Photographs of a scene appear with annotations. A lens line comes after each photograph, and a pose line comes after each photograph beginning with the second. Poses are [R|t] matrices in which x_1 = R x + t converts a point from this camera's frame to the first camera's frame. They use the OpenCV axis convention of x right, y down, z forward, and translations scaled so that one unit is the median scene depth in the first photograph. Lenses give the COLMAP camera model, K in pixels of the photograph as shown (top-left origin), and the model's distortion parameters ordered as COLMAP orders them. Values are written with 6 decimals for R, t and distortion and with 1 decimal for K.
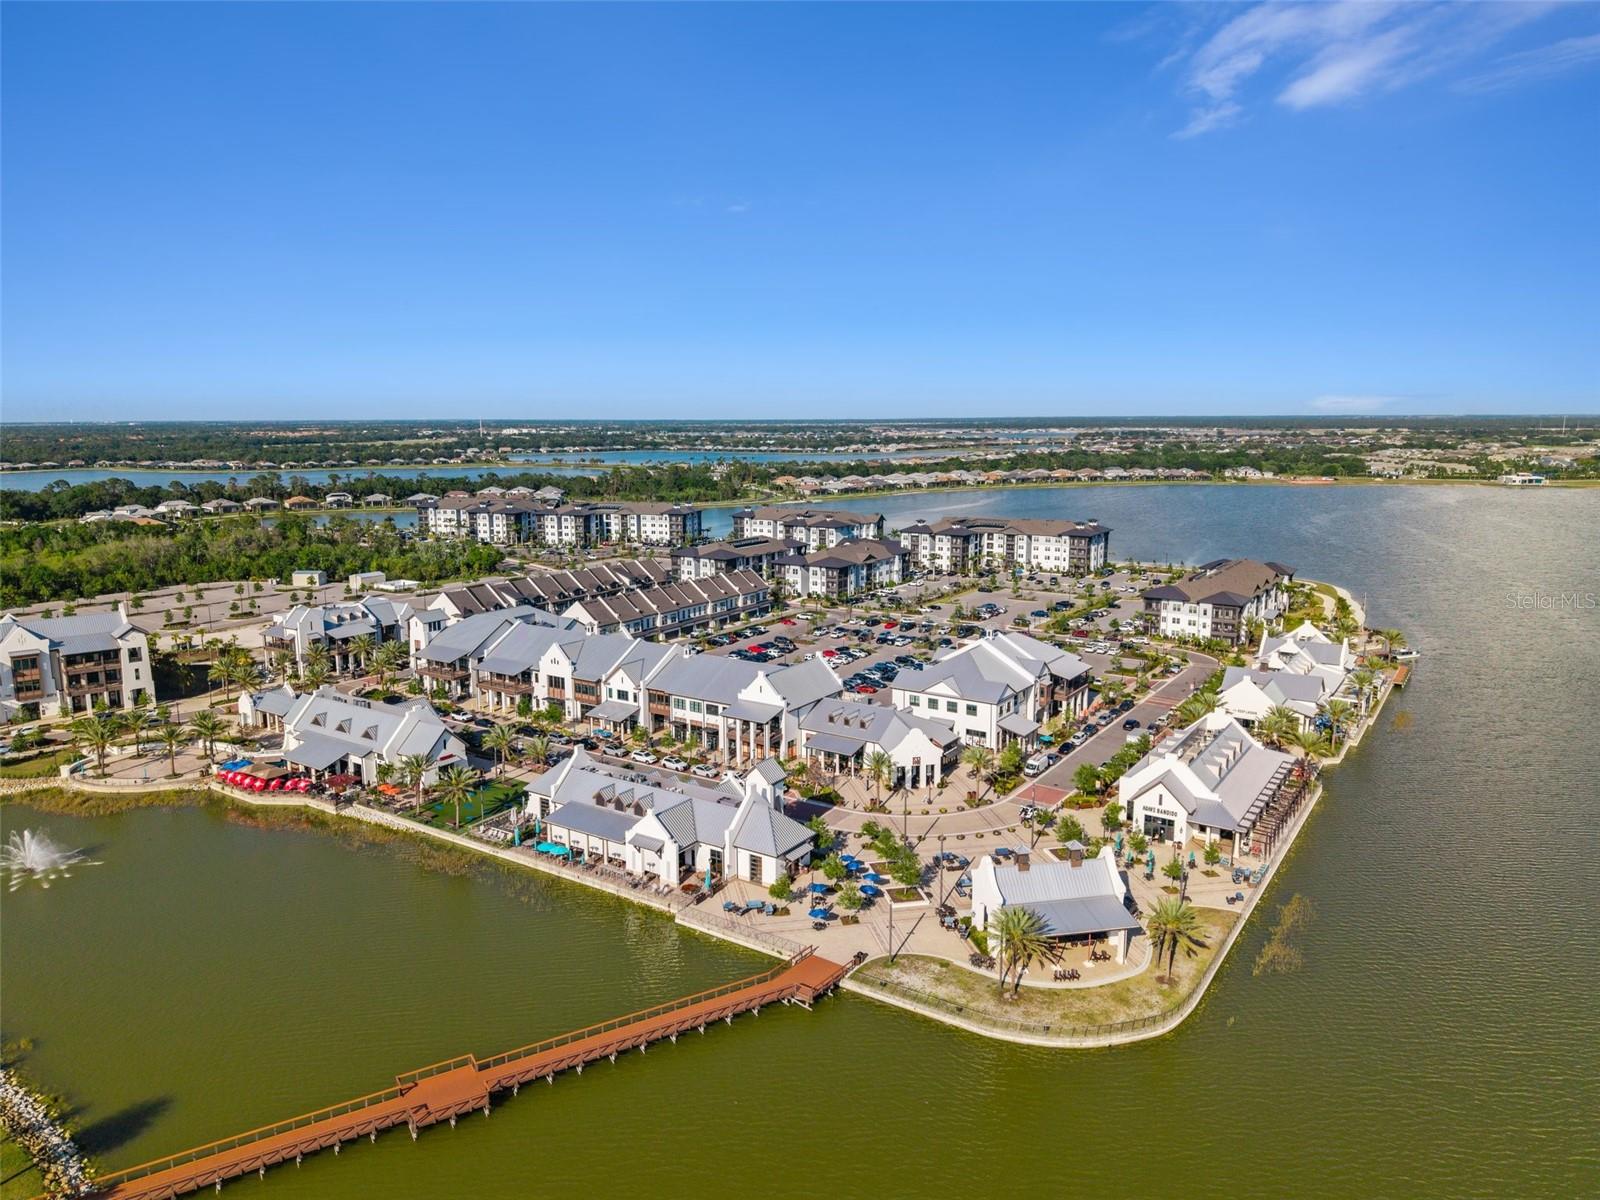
lens RADIAL K [[1062.3, 0, 786.2], [0, 1062.3, 604.3], [0, 0, 1]] dist [0.077029, -0.119800]
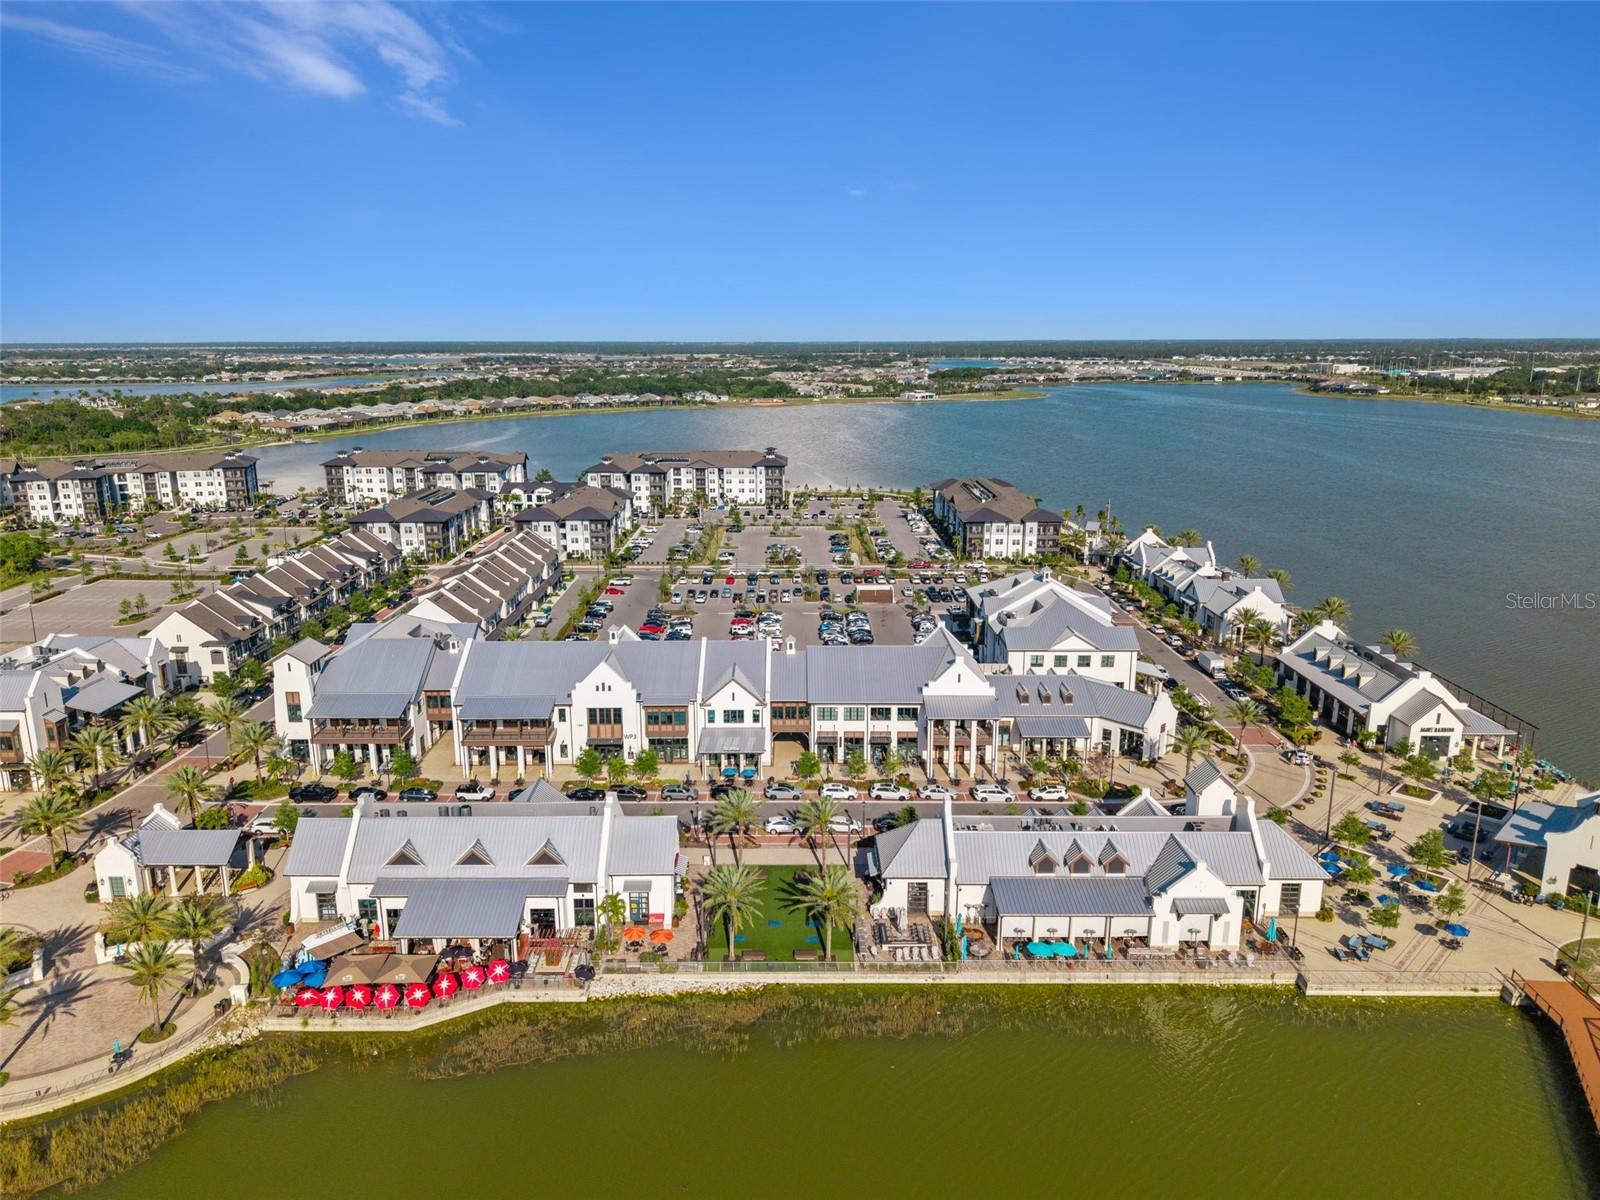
lens RADIAL K [[1062.3, 0, 786.2], [0, 1062.3, 604.3], [0, 0, 1]] dist [0.077029, -0.119800]
pose [[0.830379, -0.131832, 0.541379, -0.375594], [0.095409, 0.990899, 0.094954, -0.043115], [-0.548970, -0.027196, 0.835399, 0.265471]]
